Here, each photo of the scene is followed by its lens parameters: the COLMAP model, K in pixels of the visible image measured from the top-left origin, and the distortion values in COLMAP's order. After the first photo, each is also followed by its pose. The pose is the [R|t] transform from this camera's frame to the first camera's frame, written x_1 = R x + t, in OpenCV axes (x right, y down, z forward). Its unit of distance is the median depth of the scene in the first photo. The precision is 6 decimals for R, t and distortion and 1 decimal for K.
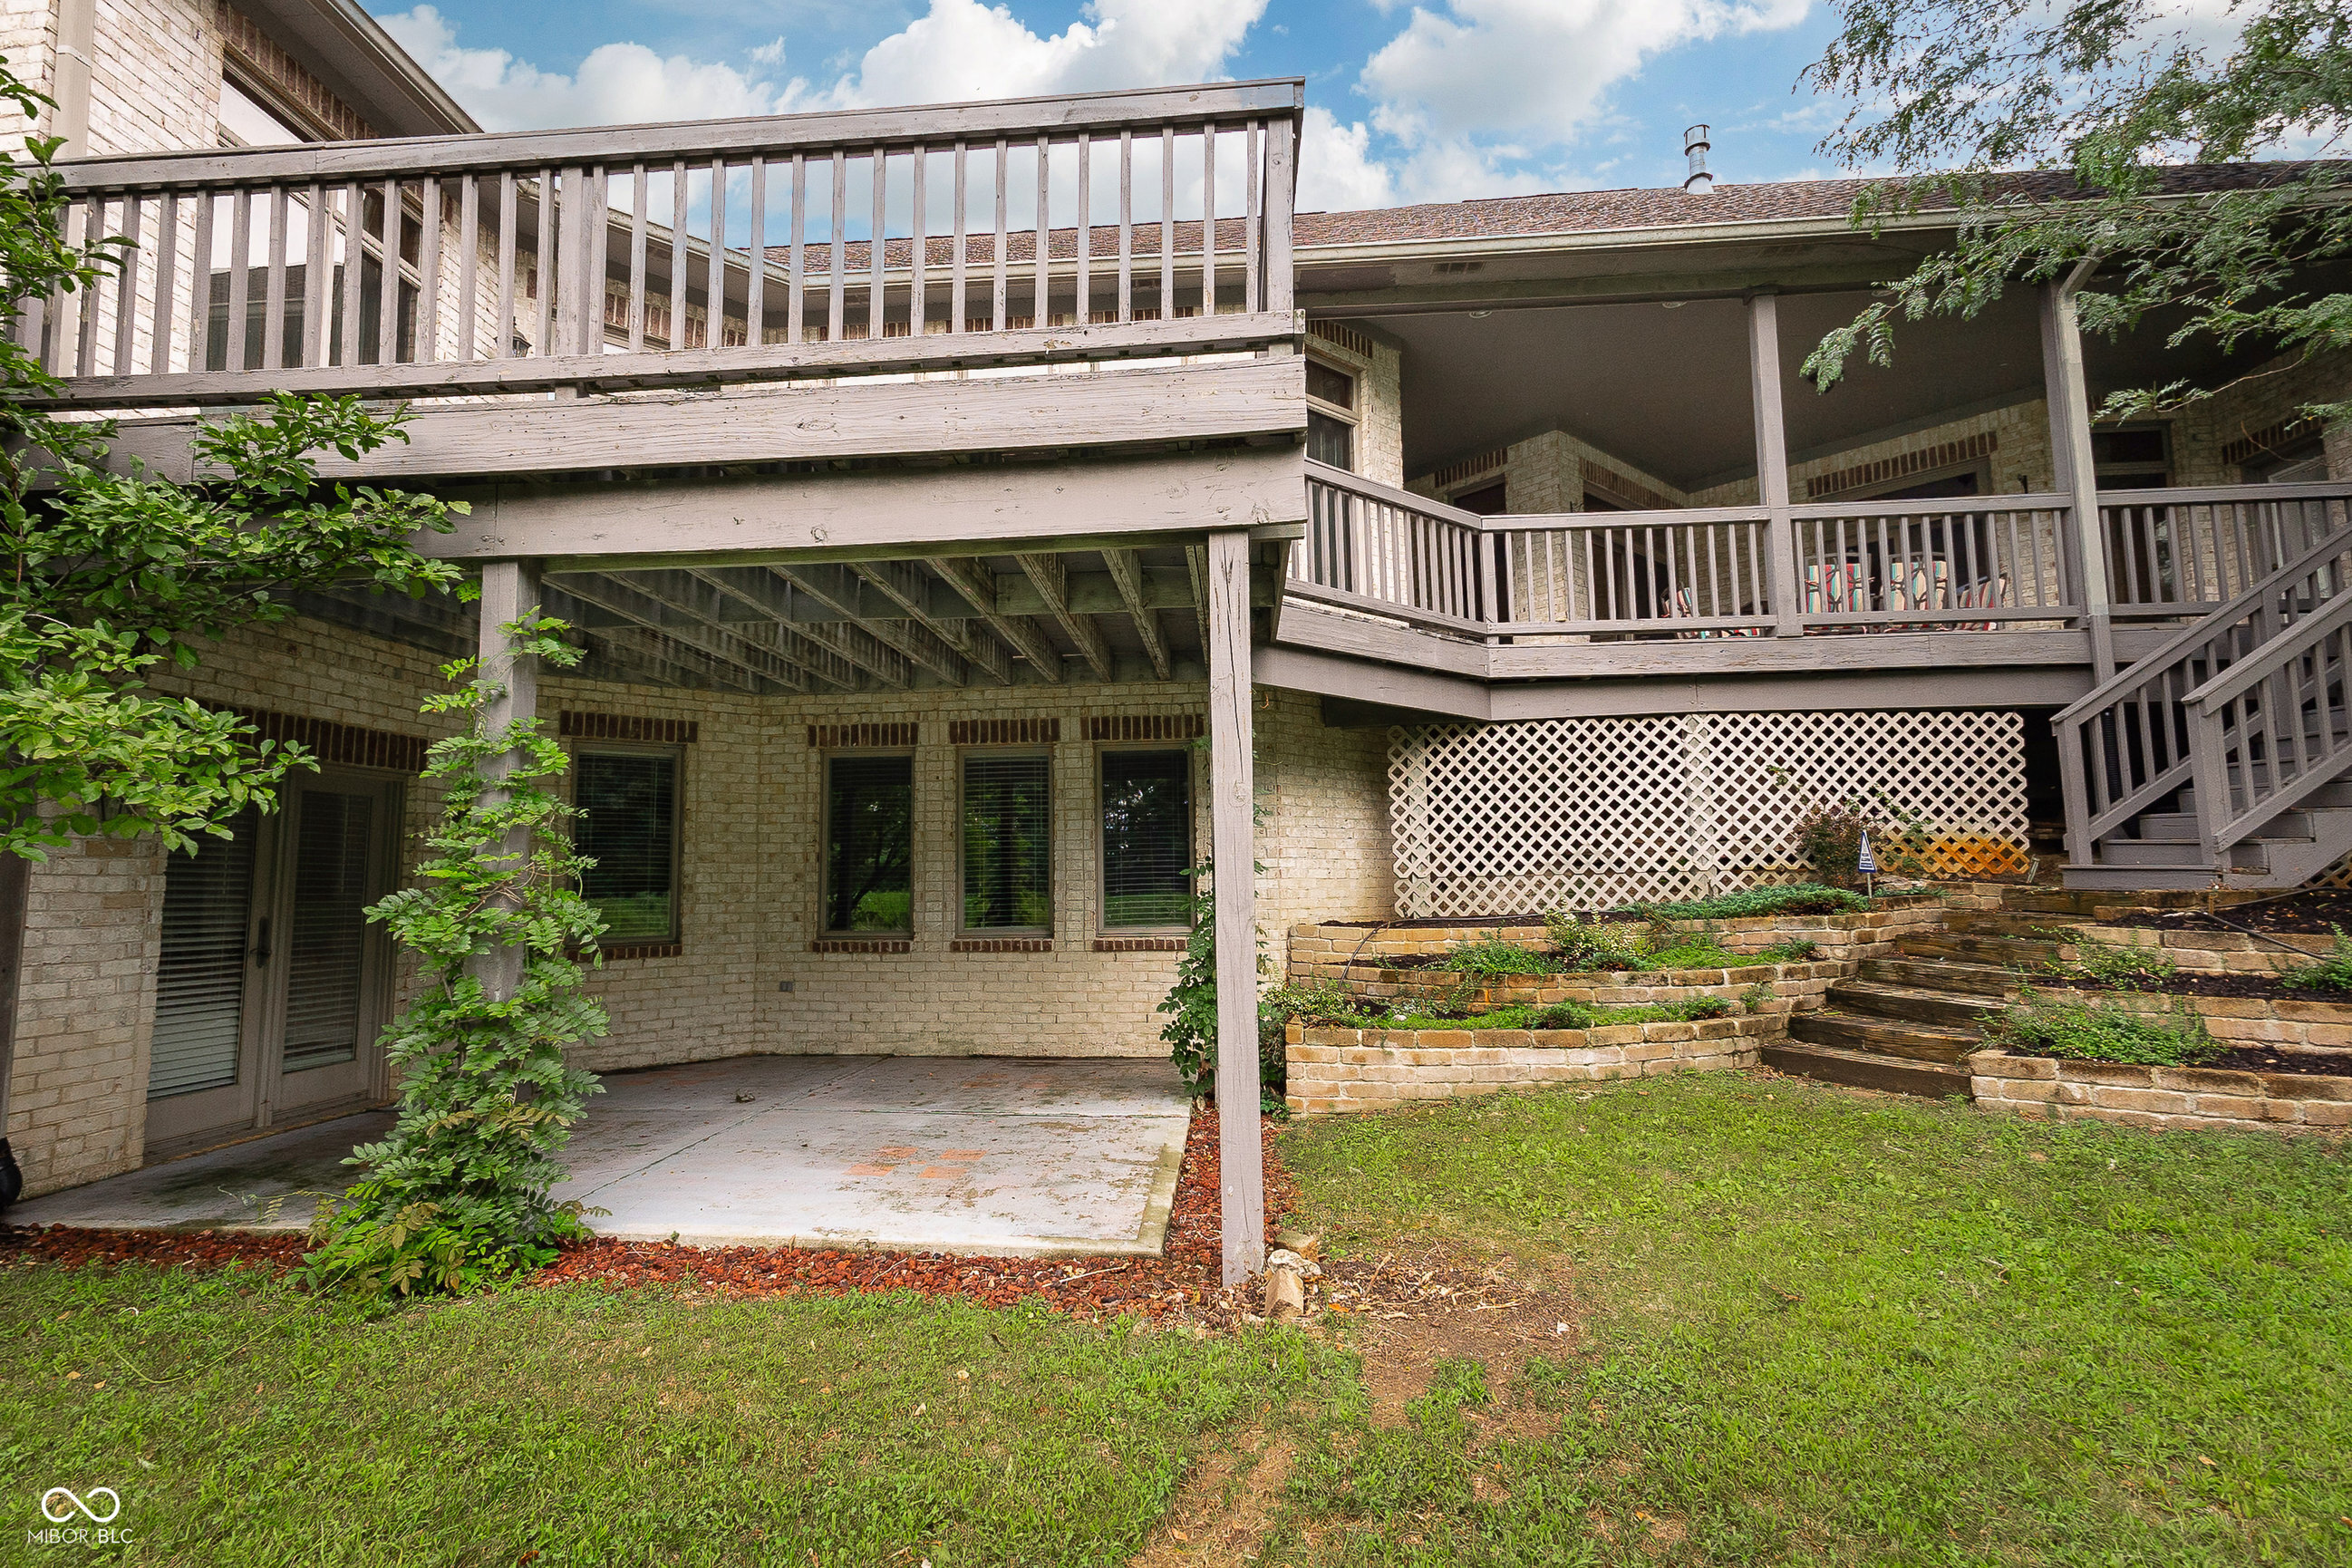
lens RADIAL K [[1130.5, 0, 1157.5], [0, 1130.5, 778.5], [0, 0, 1]] dist [0.018241, -0.001277]
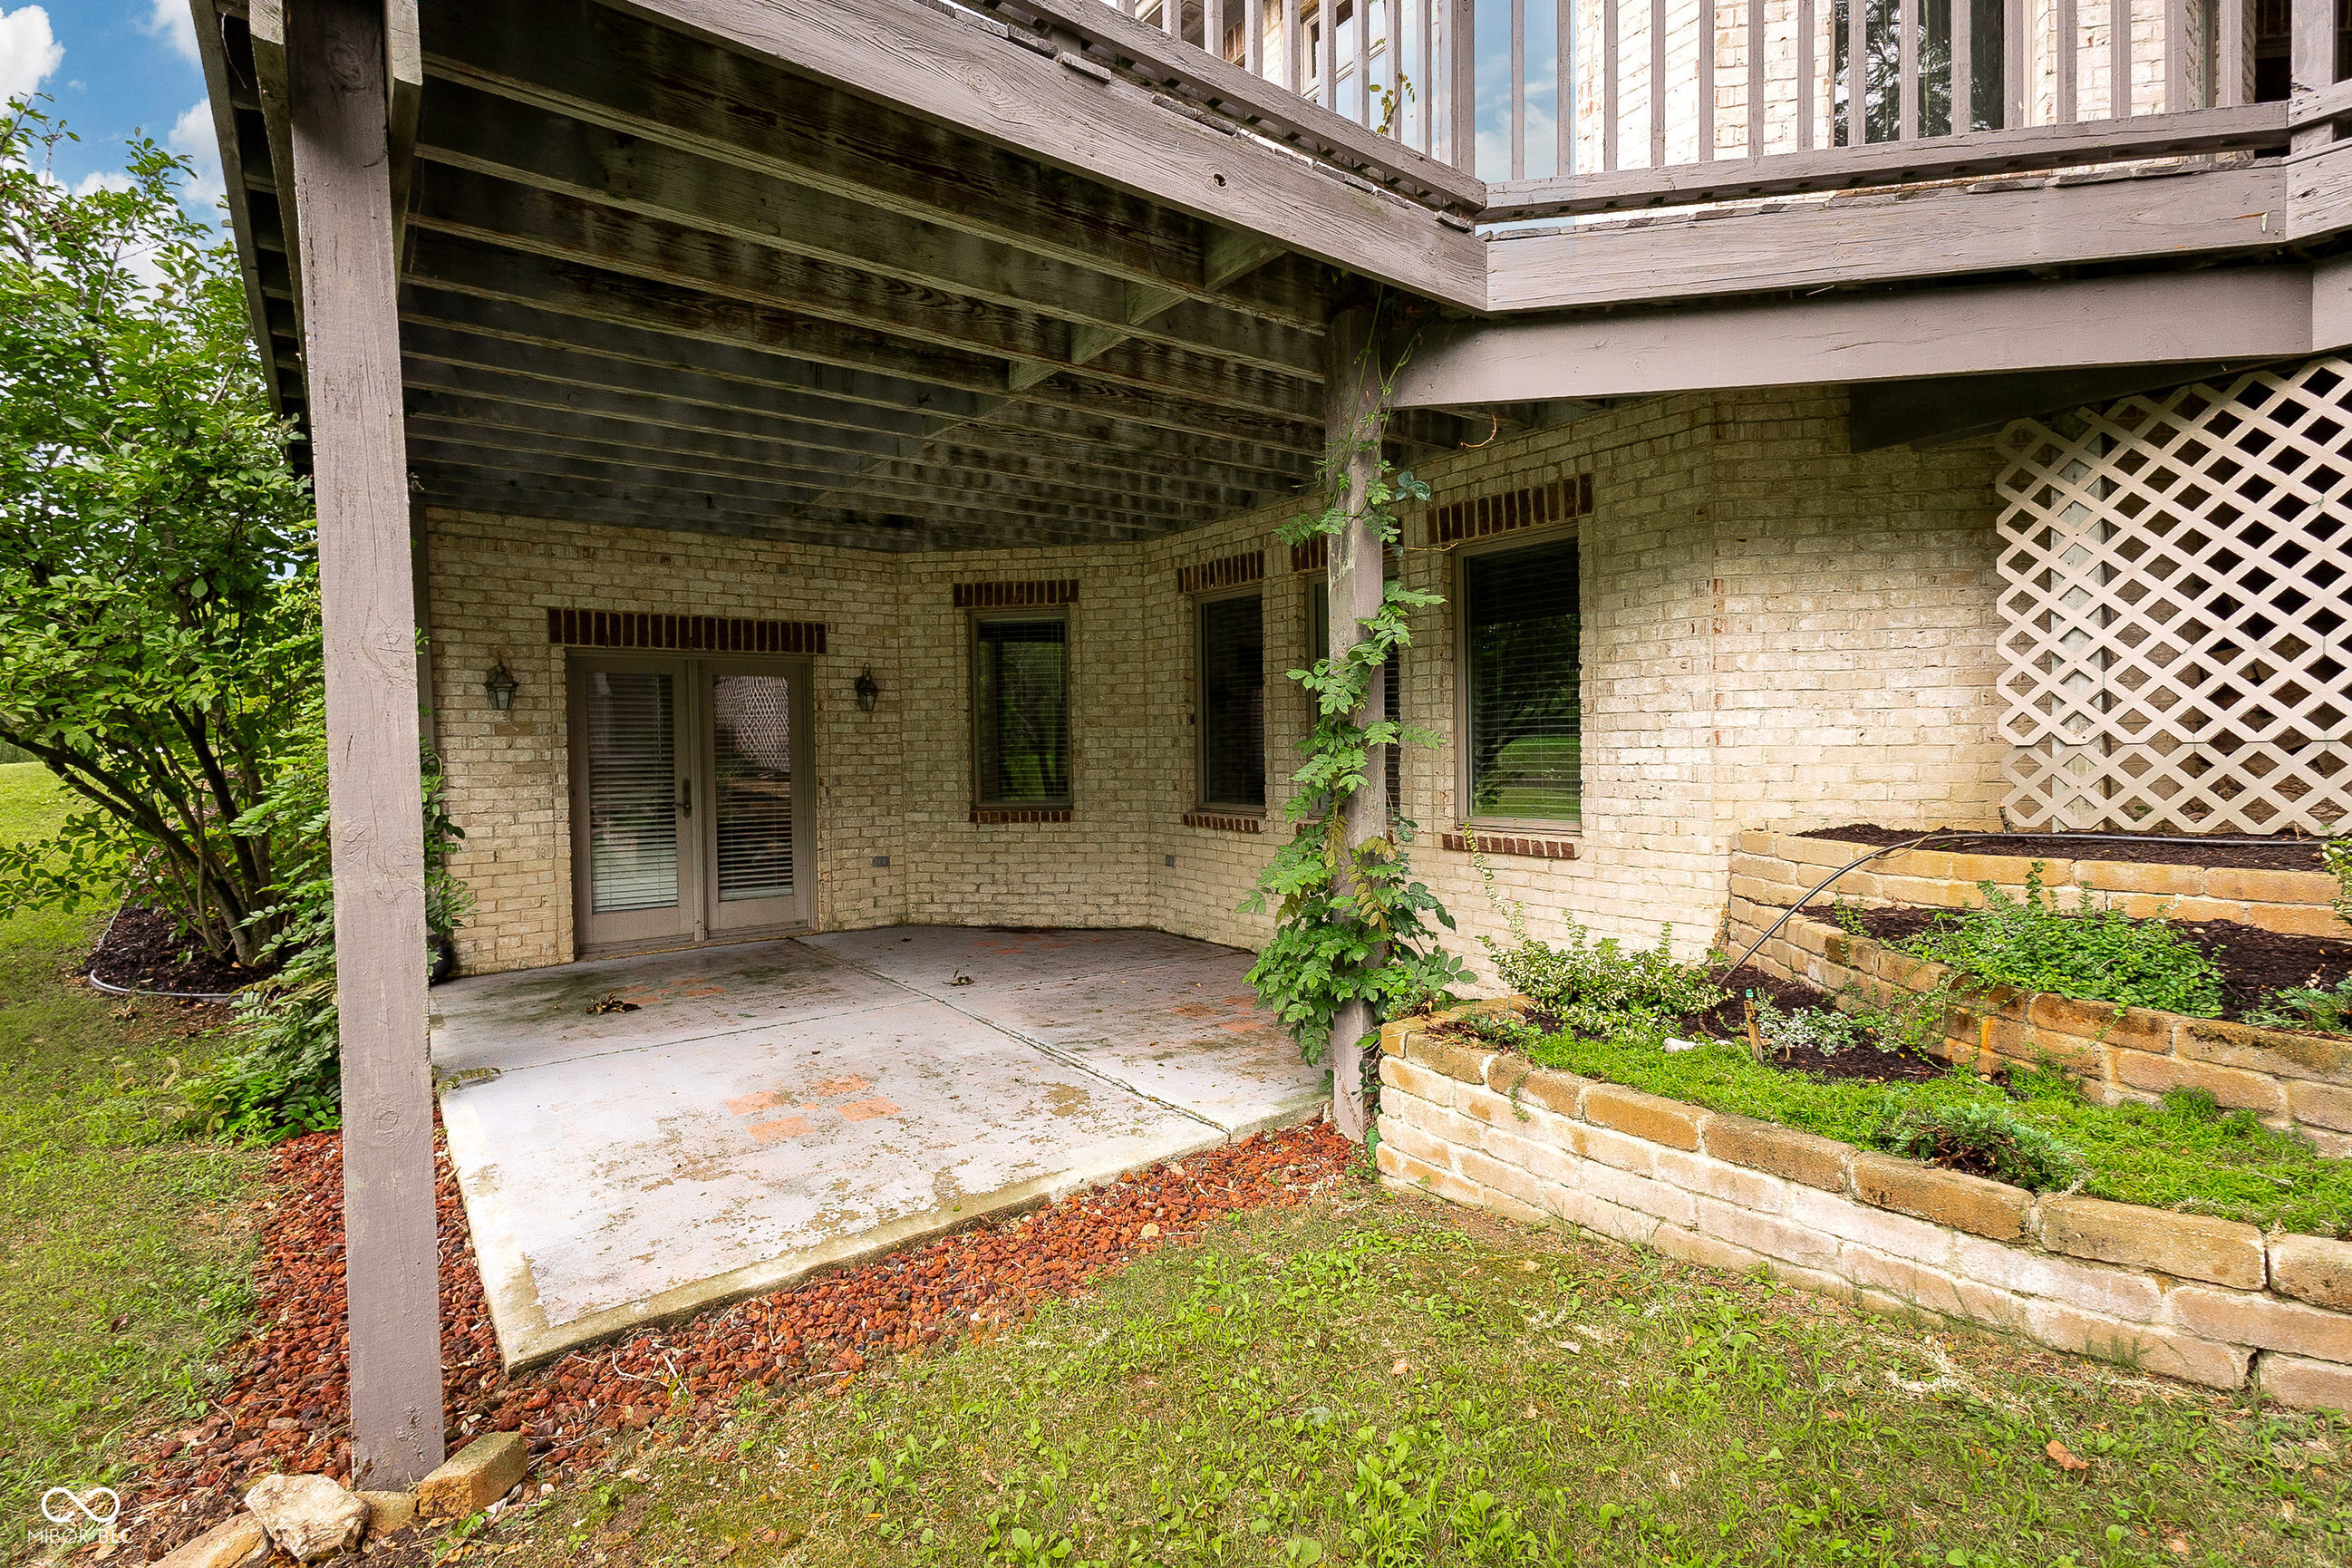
lens RADIAL K [[1094.1, 0, 1156.1], [0, 1094.1, 768.4], [0, 0, 1]] dist [0.021723, -0.001237]
pose [[0.659310, 0.019892, -0.751608, 0.330565], [0.077120, 0.992588, 0.093918, 0.026176], [0.747906, -0.119885, 0.652889, 0.427324]]
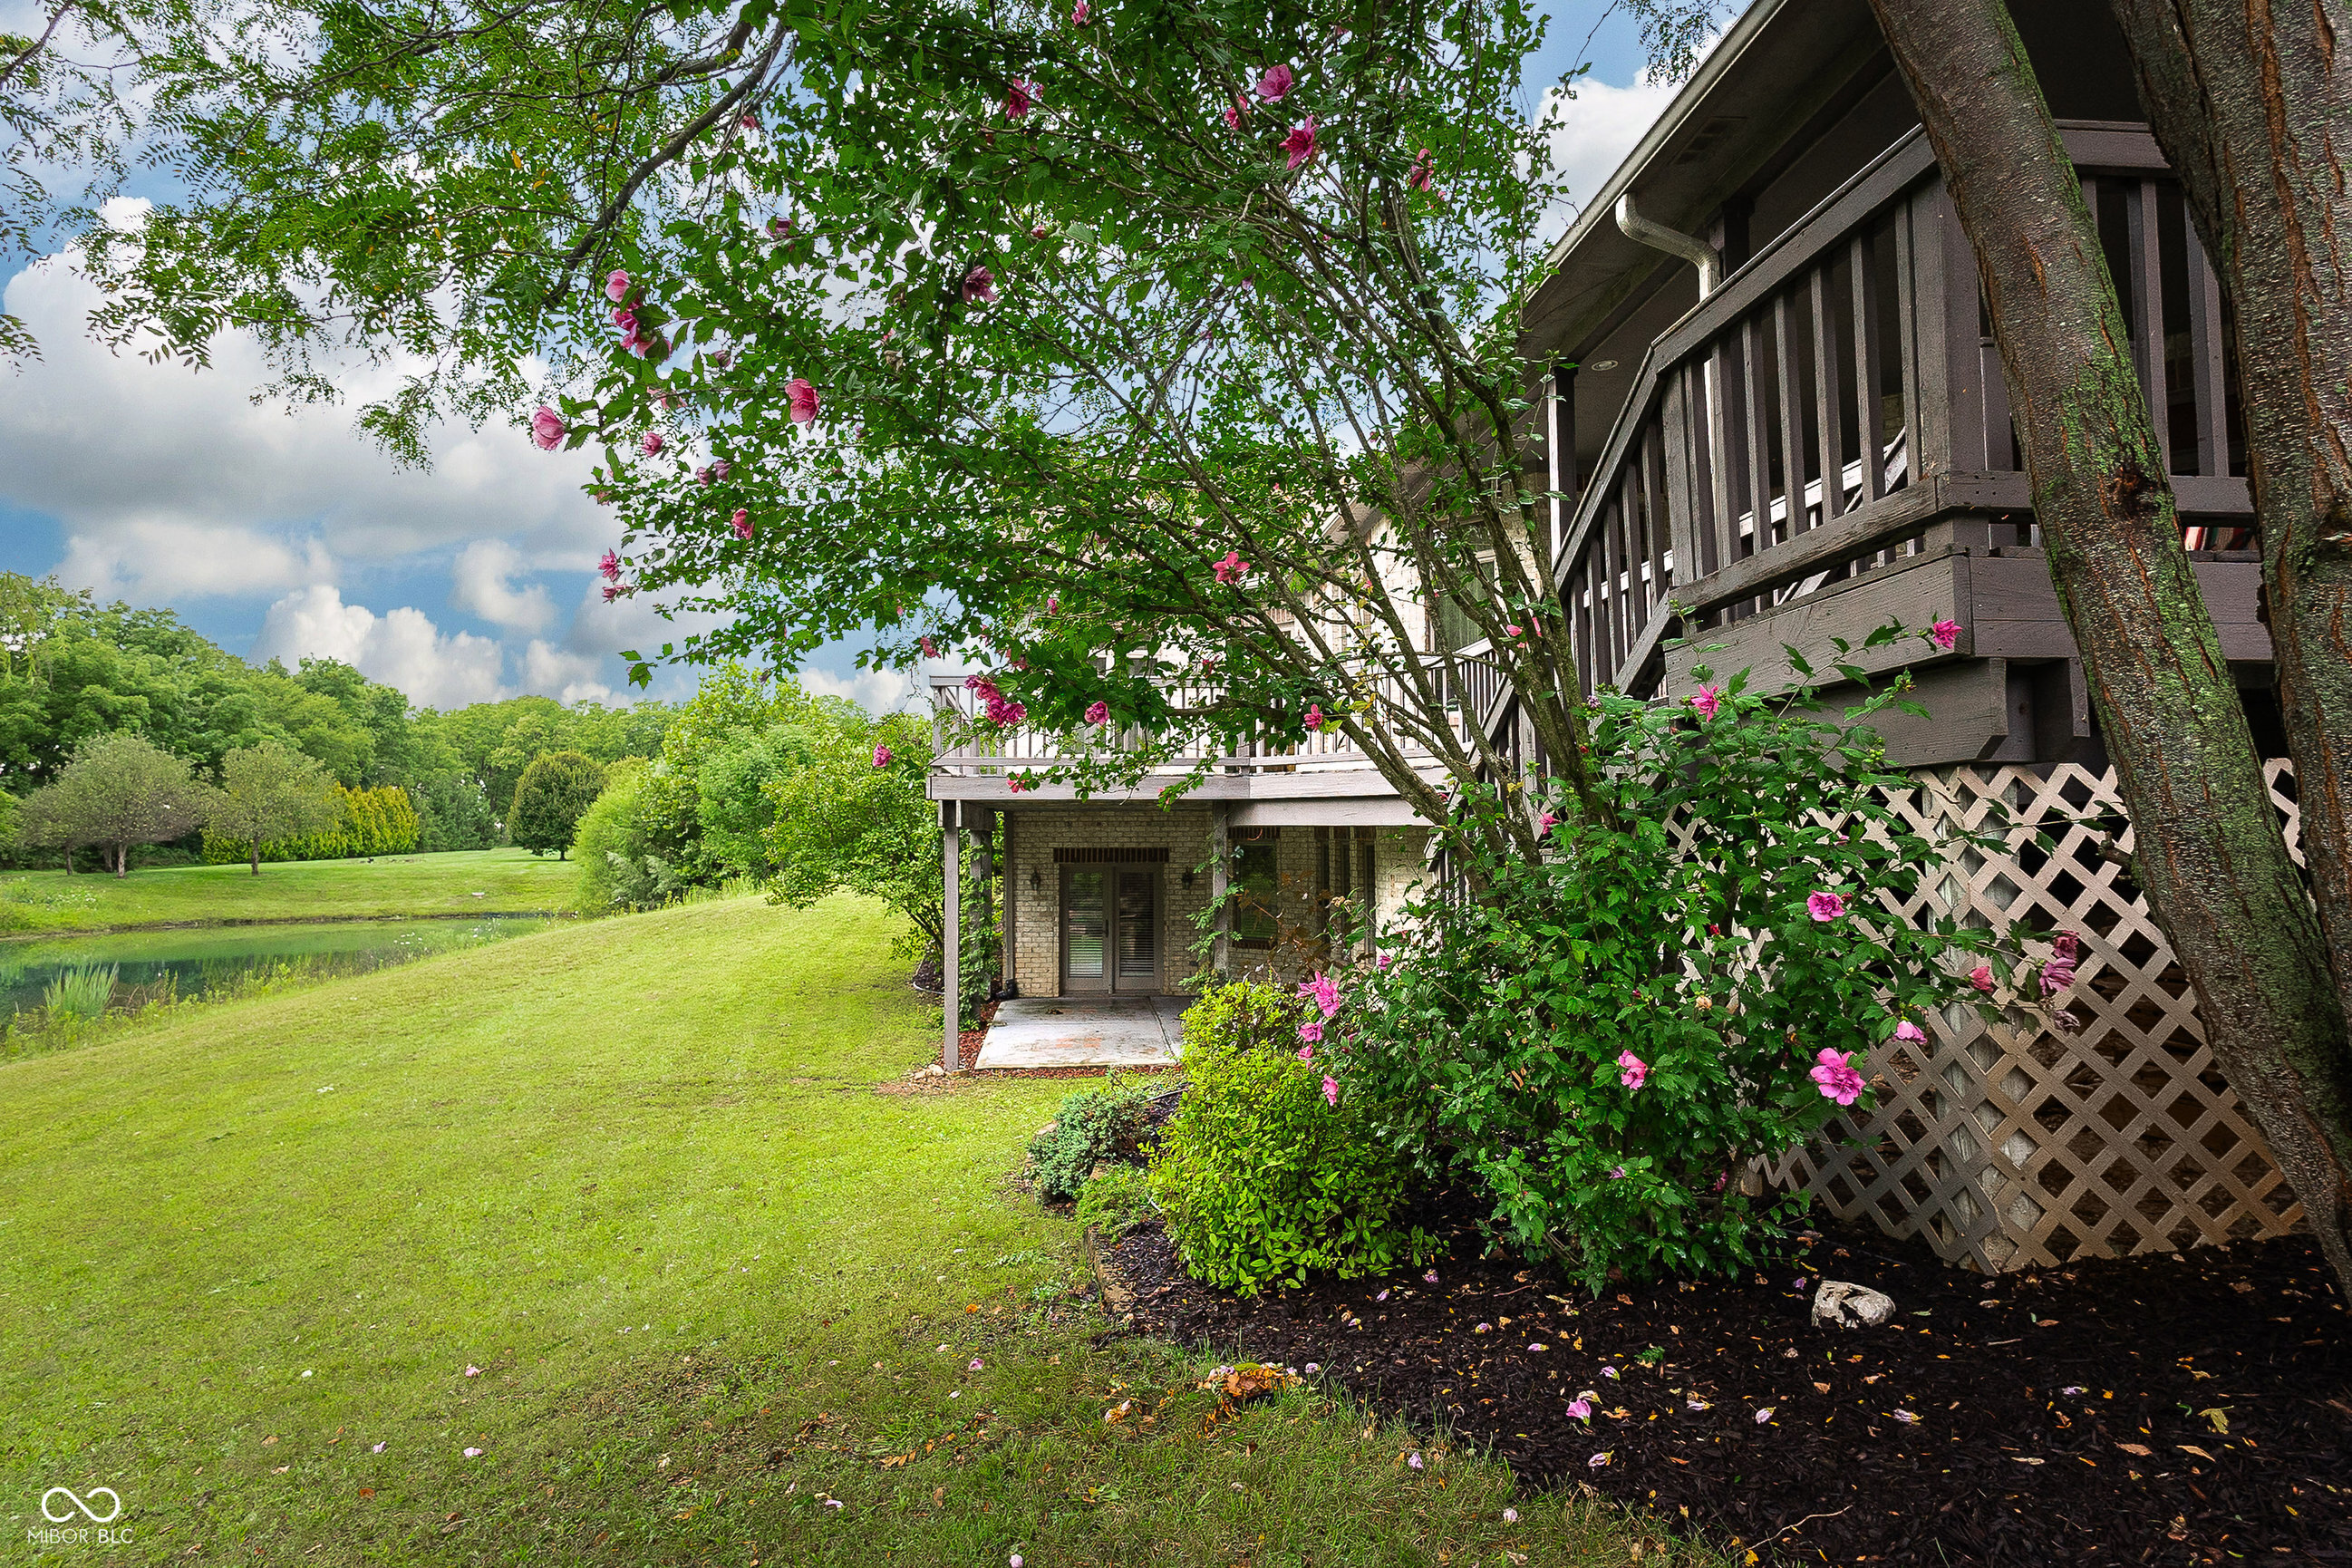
lens RADIAL K [[1130.5, 0, 1157.5], [0, 1130.5, 778.5], [0, 0, 1]] dist [0.018241, -0.001277]
pose [[0.164809, -0.039883, -0.985519, 1.456430], [0.085788, 0.995975, -0.025960, -0.105677], [0.982588, -0.080267, 0.167567, 0.489915]]
